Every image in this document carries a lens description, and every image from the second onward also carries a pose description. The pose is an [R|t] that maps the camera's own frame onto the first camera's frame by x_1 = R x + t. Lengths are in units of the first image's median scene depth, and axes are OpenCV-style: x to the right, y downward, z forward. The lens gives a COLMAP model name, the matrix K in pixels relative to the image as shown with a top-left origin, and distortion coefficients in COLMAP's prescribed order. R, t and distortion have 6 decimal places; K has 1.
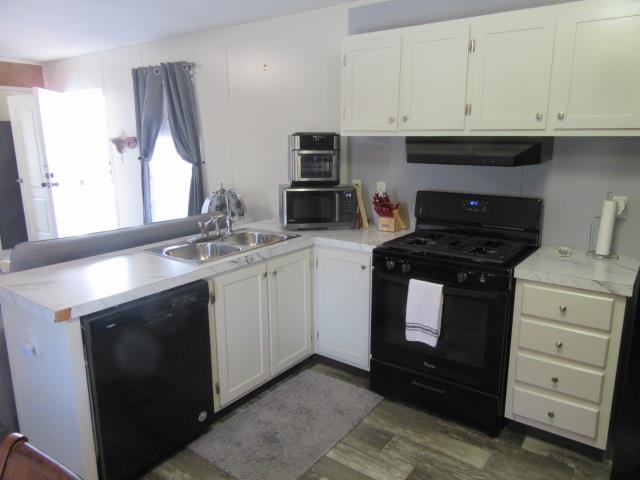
lens RADIAL K [[470.2, 0, 320.7], [0, 470.2, 239.6], [0, 0, 1]] dist [-0.002813, -0.003706]
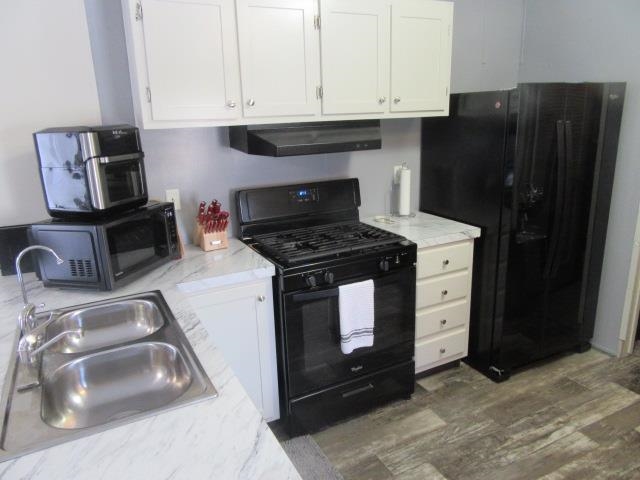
lens RADIAL K [[470.2, 0, 319.9], [0, 470.2, 239.2], [0, 0, 1]] dist [-0.002813, -0.003706]
pose [[0.451207, -0.250493, 0.856543, -0.550592], [0.225278, 0.960685, 0.162277, -0.151175], [-0.863517, 0.119740, 0.489899, 0.586860]]
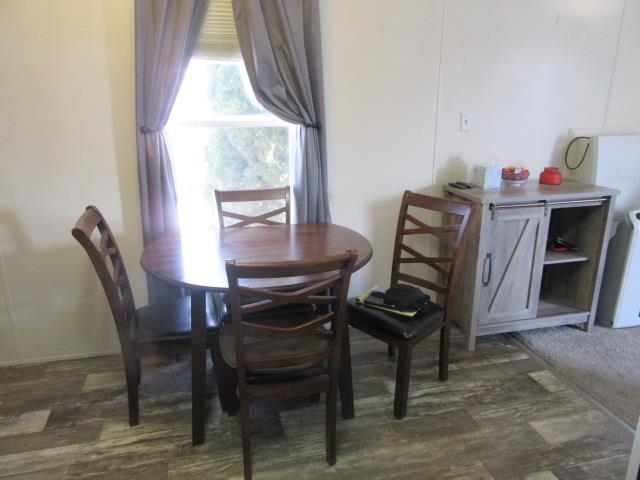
lens RADIAL K [[470.2, 0, 321.9], [0, 470.2, 239.0], [0, 0, 1]] dist [-0.002813, -0.003706]
pose [[-0.634158, 0.222743, -0.740425, 1.095217], [-0.161198, 0.898478, 0.408352, -0.157425], [0.756213, 0.378315, -0.533872, 0.925750]]
